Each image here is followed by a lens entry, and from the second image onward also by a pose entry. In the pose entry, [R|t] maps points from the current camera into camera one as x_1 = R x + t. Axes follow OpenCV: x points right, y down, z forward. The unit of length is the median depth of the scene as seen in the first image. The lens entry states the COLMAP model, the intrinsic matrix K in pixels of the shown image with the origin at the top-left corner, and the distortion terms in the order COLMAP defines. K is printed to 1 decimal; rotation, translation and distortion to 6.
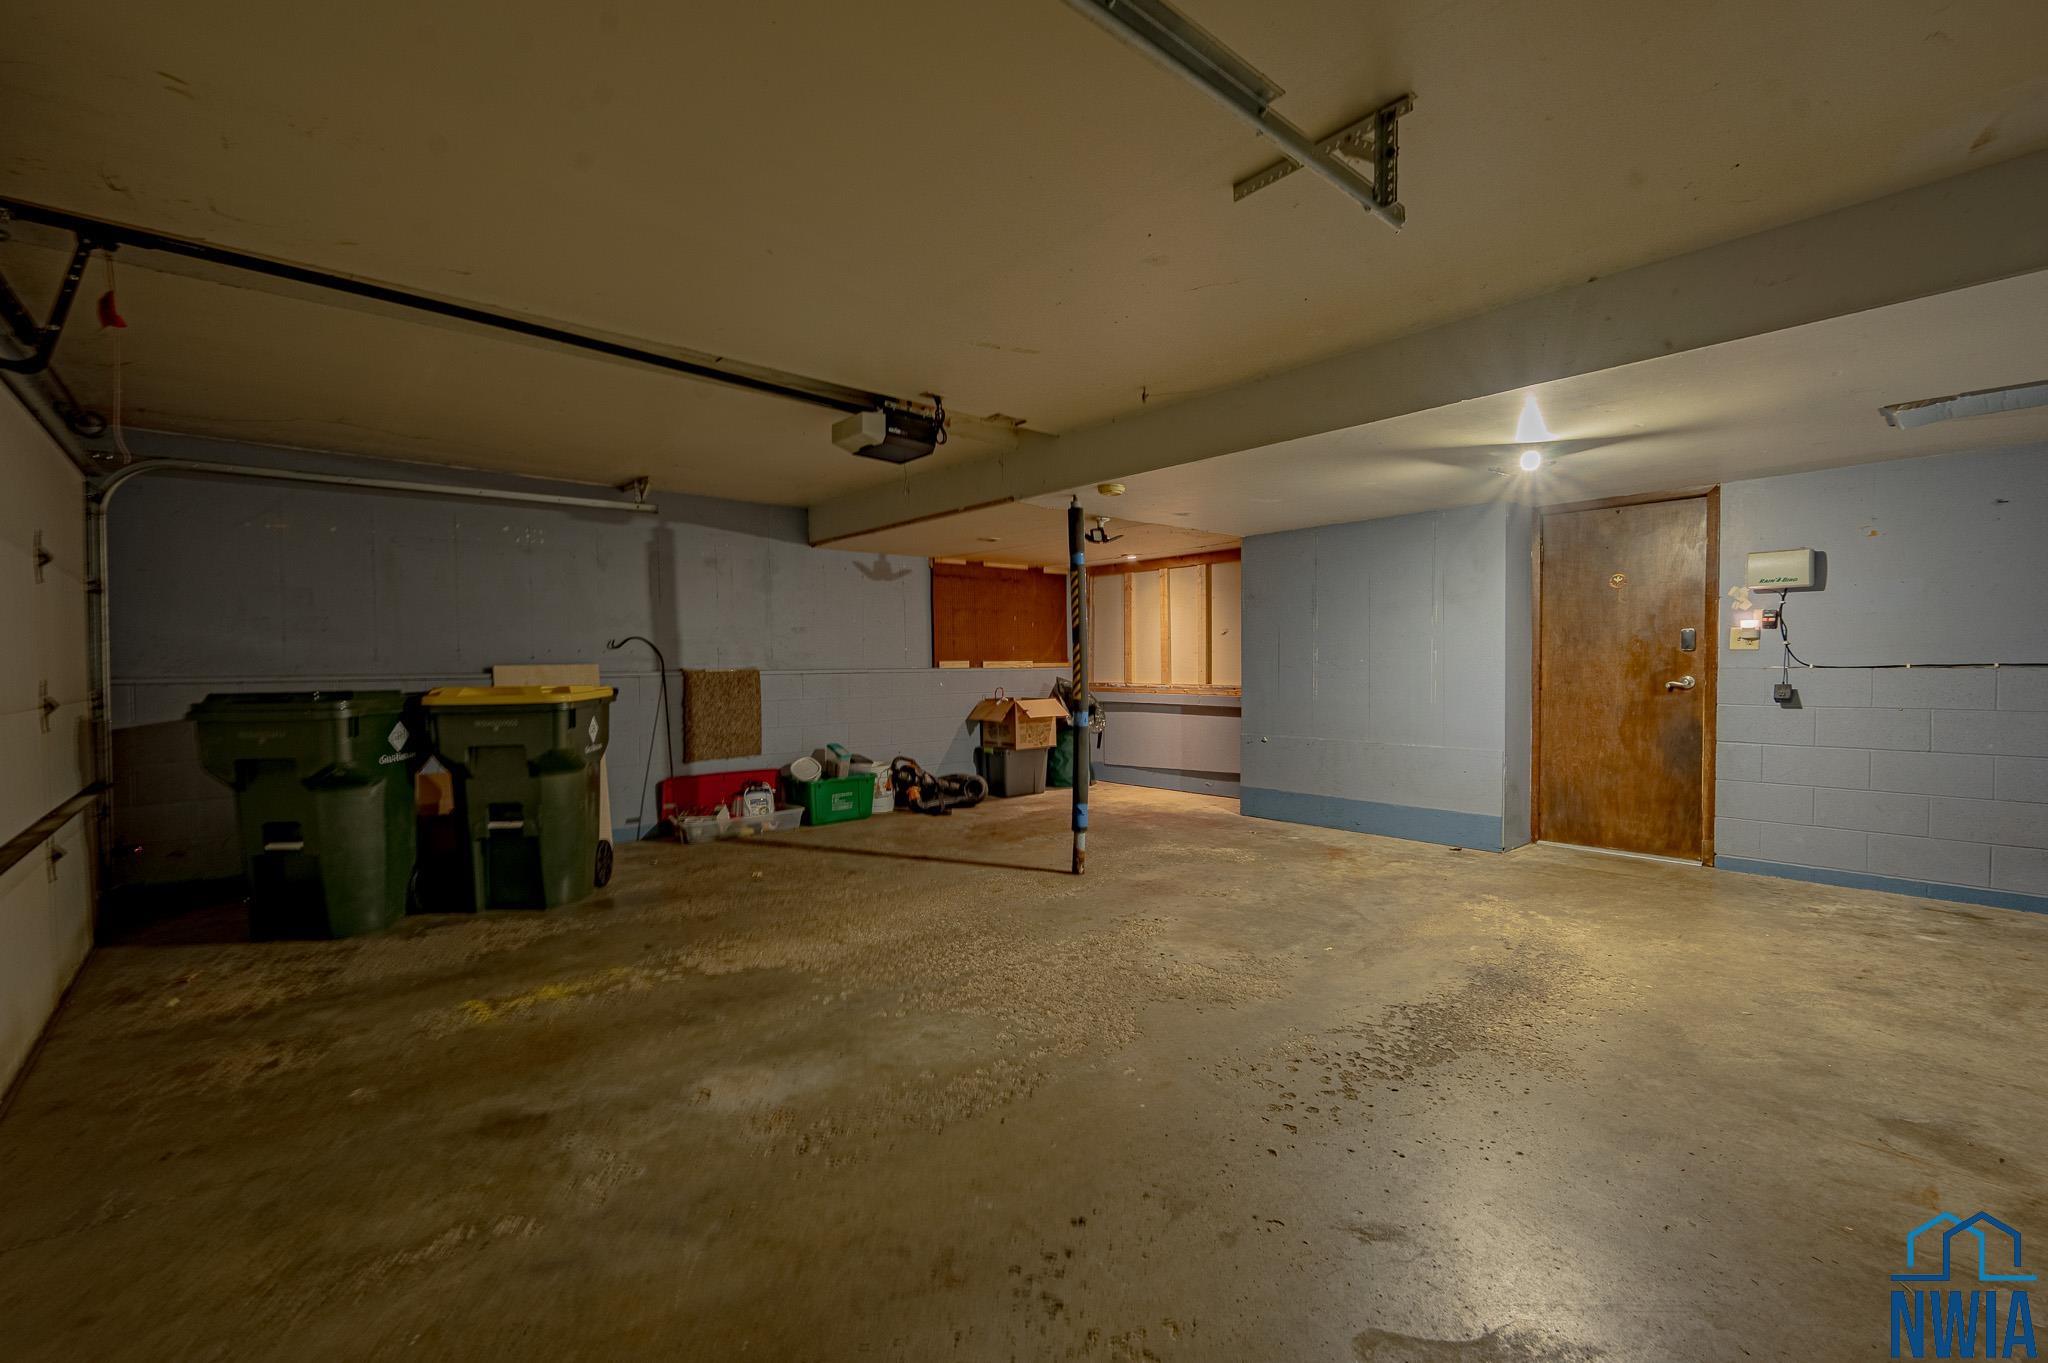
lens RADIAL K [[854.9, 0, 1026.1], [0, 854.9, 676.8], [0, 0, 1]] dist [-0.004025, -0.000809]
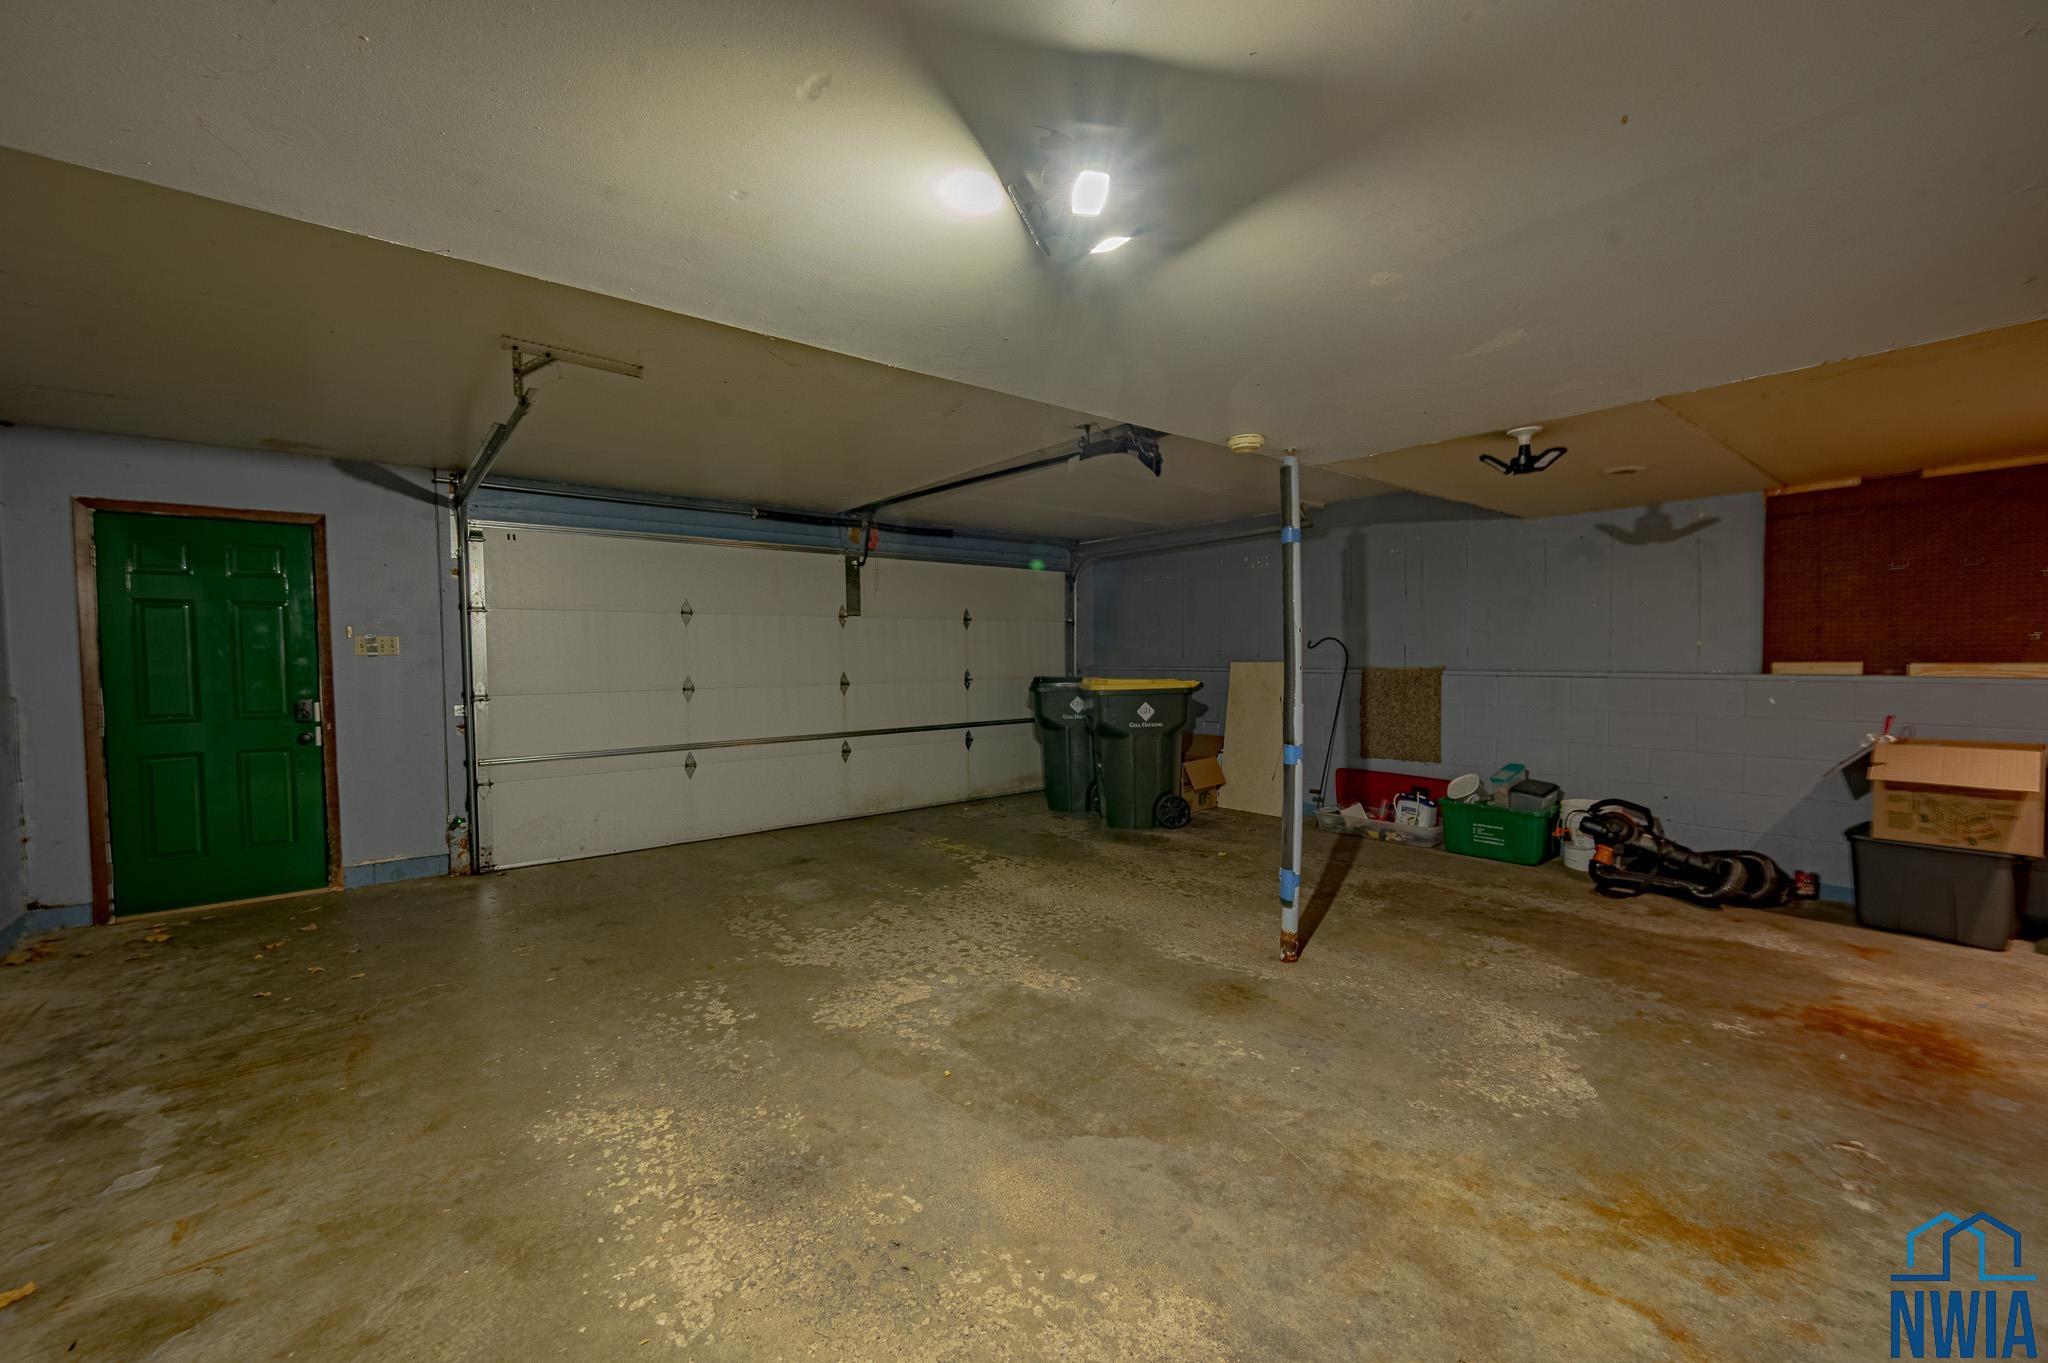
lens RADIAL K [[809.8, 0, 1025.9], [0, 809.8, 681.6], [0, 0, 1]] dist [-0.002995, 0.000422]
pose [[-0.031702, 0.045507, -0.998461, 0.821211], [-0.005308, 0.998941, 0.045698, -0.047398], [0.999483, 0.006748, -0.031427, 0.851637]]
